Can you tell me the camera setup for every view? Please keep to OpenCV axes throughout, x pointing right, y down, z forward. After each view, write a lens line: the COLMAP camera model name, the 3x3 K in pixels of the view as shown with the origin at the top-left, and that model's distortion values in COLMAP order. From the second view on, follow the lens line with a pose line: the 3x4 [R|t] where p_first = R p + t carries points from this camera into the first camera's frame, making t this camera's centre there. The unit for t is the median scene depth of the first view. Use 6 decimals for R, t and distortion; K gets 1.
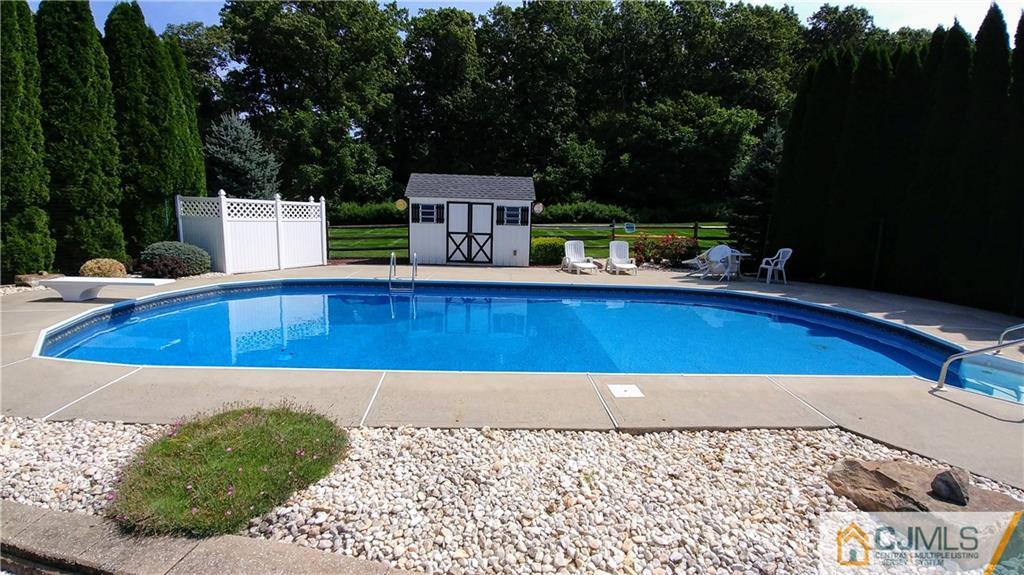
lens RADIAL K [[457.3, 0, 512.0], [0, 457.3, 287.5], [0, 0, 1]] dist [-0.021239, -0.000341]
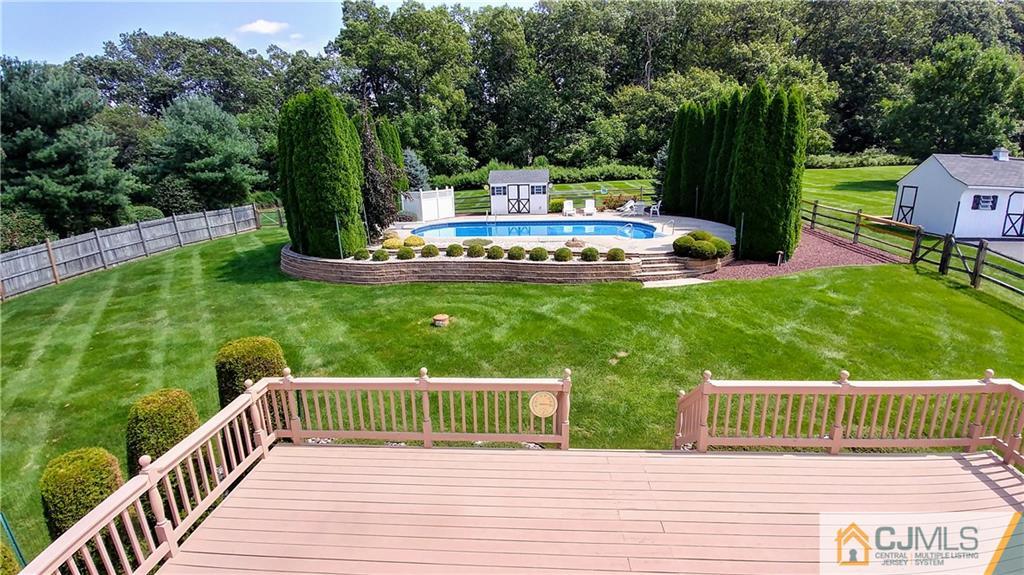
lens RADIAL K [[457.3, 0, 512.0], [0, 457.3, 287.5], [0, 0, 1]] dist [-0.021239, -0.000341]
pose [[0.989801, -0.021206, -0.140868, 0.166891], [0.035790, 0.994159, 0.101816, 0.071711], [0.137886, -0.105819, 0.984779, -1.135960]]
